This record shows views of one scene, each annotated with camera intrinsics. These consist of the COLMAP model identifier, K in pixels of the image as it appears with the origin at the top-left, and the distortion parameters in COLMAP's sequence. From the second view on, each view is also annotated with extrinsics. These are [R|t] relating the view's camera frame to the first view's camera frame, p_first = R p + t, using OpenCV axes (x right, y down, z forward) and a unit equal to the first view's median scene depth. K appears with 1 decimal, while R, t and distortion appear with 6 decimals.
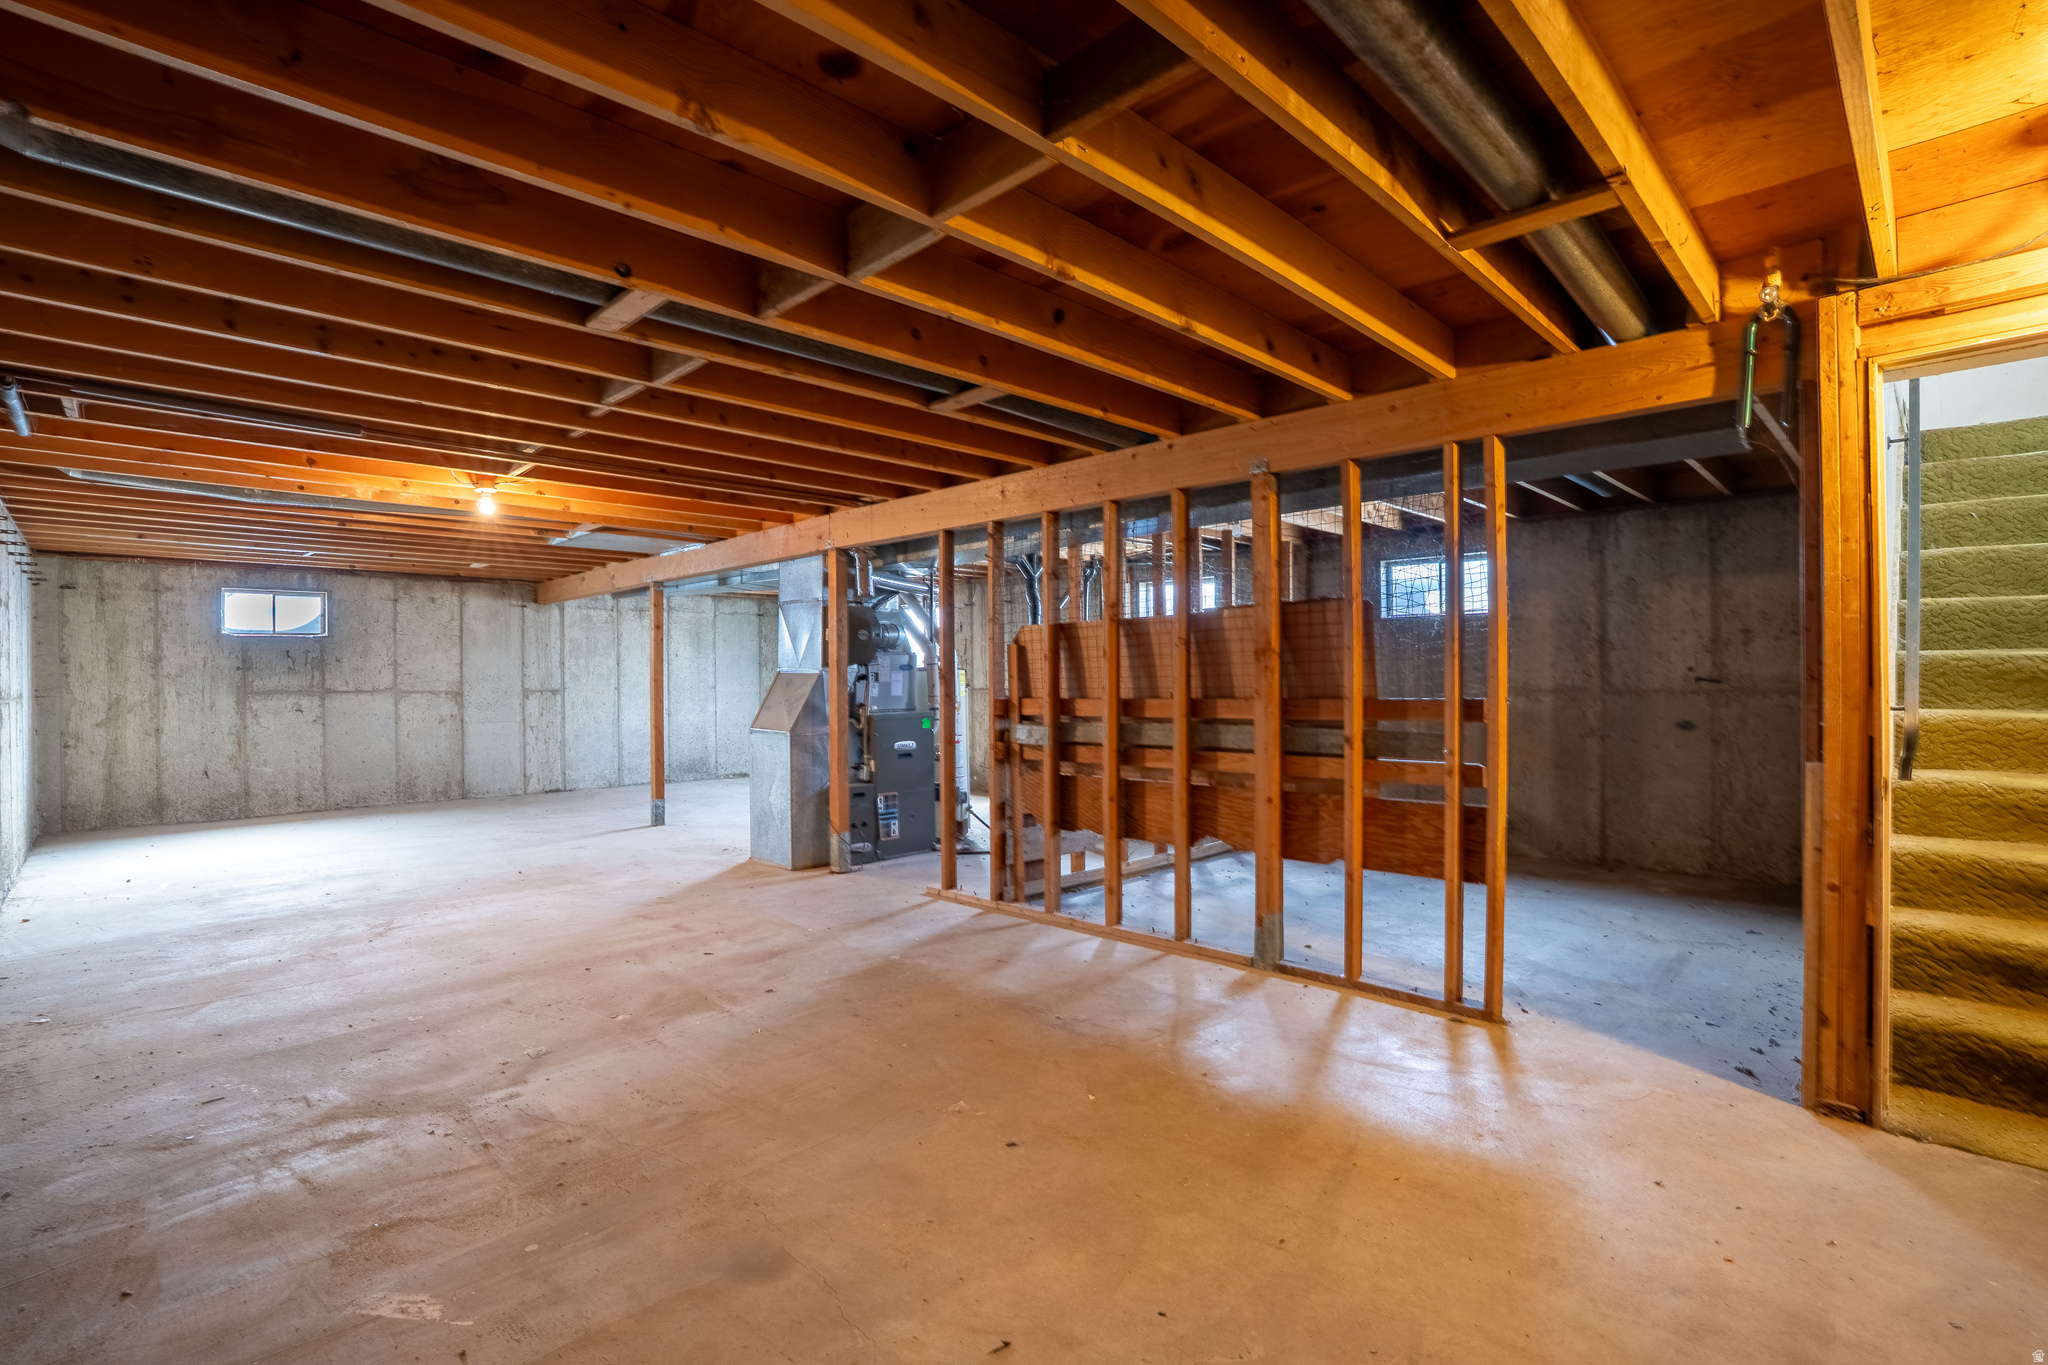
lens RADIAL K [[954.3, 0, 1015.3], [0, 954.3, 683.6], [0, 0, 1]] dist [-0.071738, 0.025618]
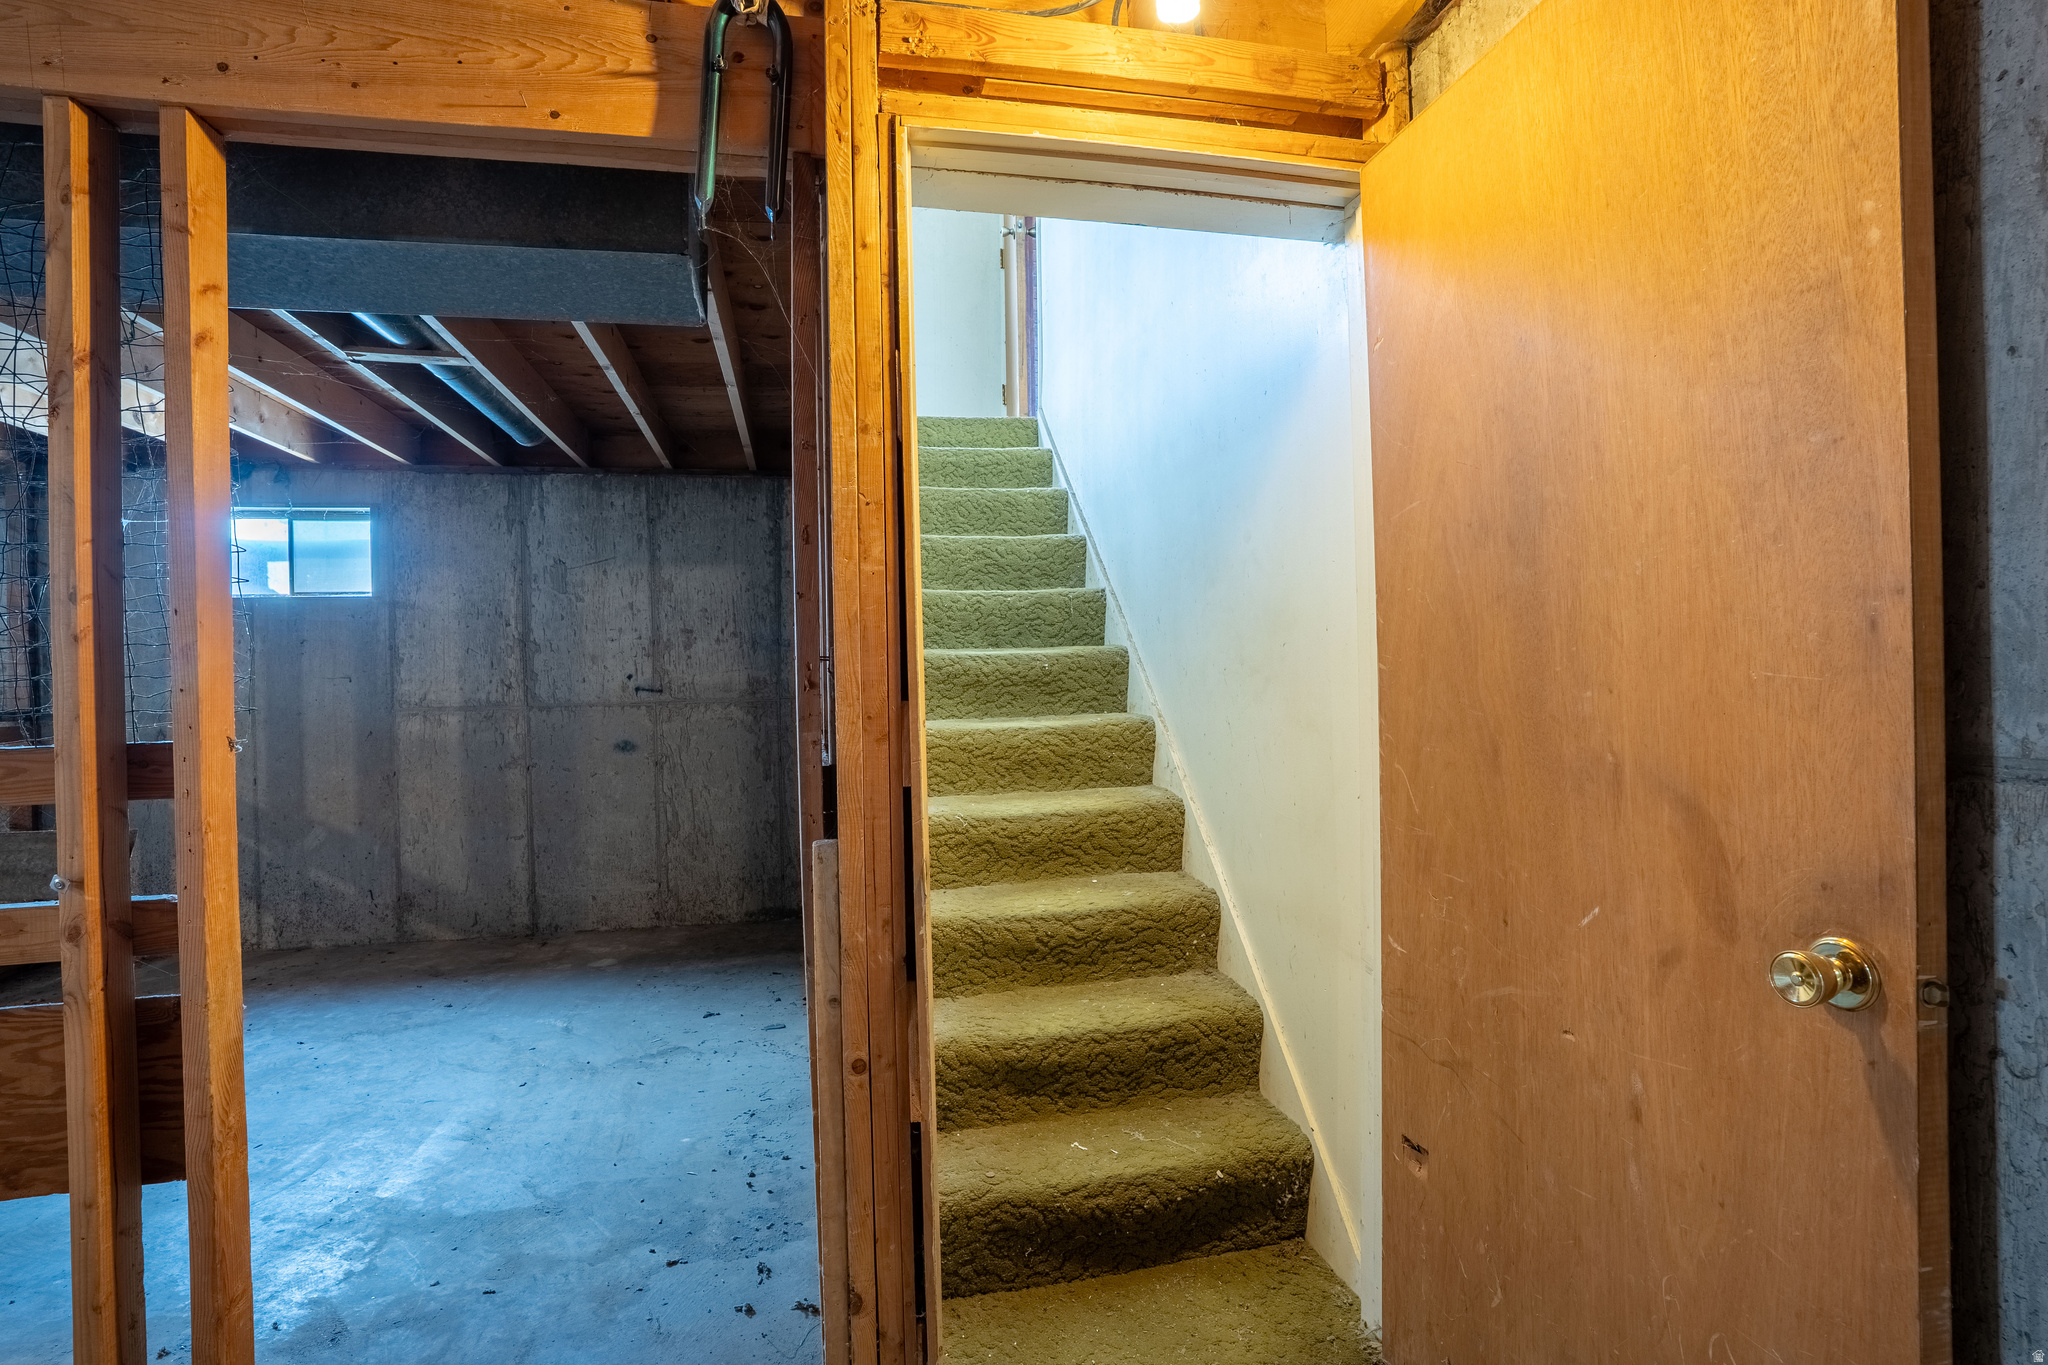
lens RADIAL K [[954.3, 0, 1015.3], [0, 954.3, 683.6], [0, 0, 1]] dist [-0.071738, 0.025618]
pose [[0.530533, -0.009511, 0.847611, 0.212216], [0.020828, 0.999781, -0.001819, -0.001063], [-0.847408, 0.018619, 0.530615, 0.279045]]
